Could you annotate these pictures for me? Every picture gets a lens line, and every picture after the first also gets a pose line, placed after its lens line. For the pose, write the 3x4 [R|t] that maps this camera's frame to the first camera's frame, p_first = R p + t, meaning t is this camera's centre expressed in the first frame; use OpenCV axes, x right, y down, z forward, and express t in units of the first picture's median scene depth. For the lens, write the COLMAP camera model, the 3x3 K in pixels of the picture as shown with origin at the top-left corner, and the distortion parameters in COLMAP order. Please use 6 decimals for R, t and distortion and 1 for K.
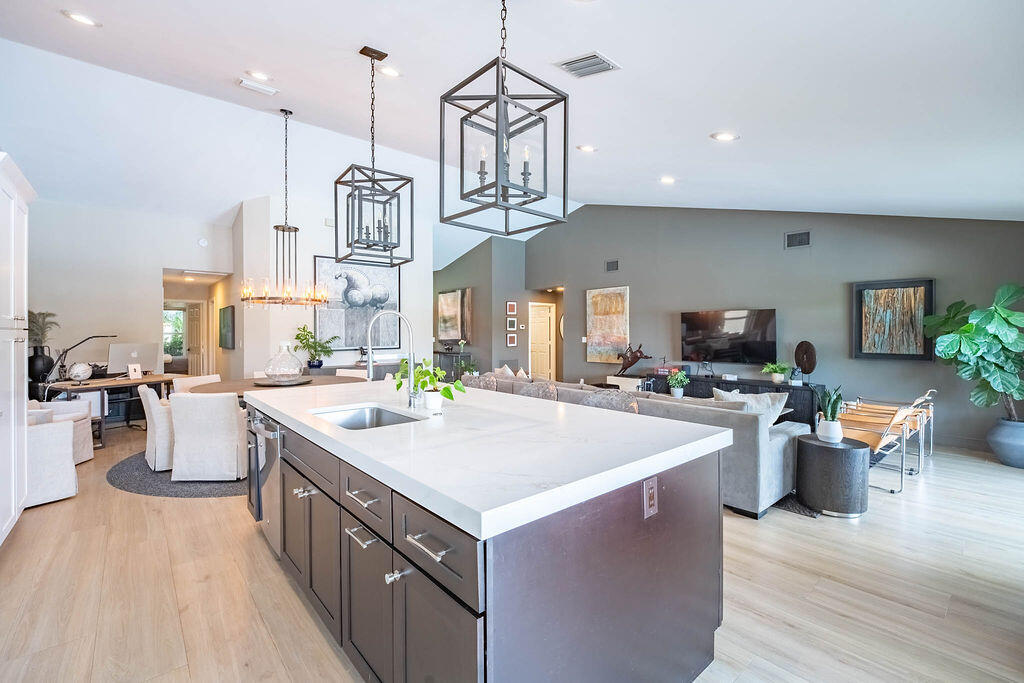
lens RADIAL K [[437.1, 0, 513.1], [0, 437.1, 335.9], [0, 0, 1]] dist [-0.016120, -0.000065]
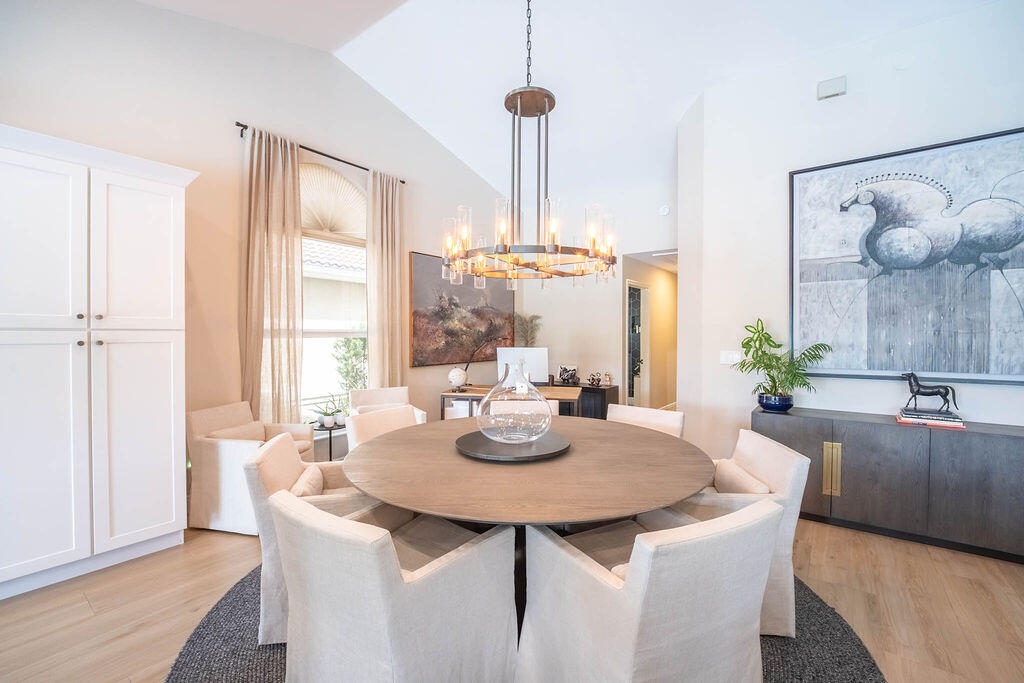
lens RADIAL K [[437.1, 0, 513.1], [0, 437.1, 335.9], [0, 0, 1]] dist [-0.016120, -0.000065]
pose [[0.212209, 0.004896, -0.977212, -0.055566], [-0.009962, 0.999946, 0.002846, -0.004855], [0.977174, 0.009131, 0.212246, 0.586342]]
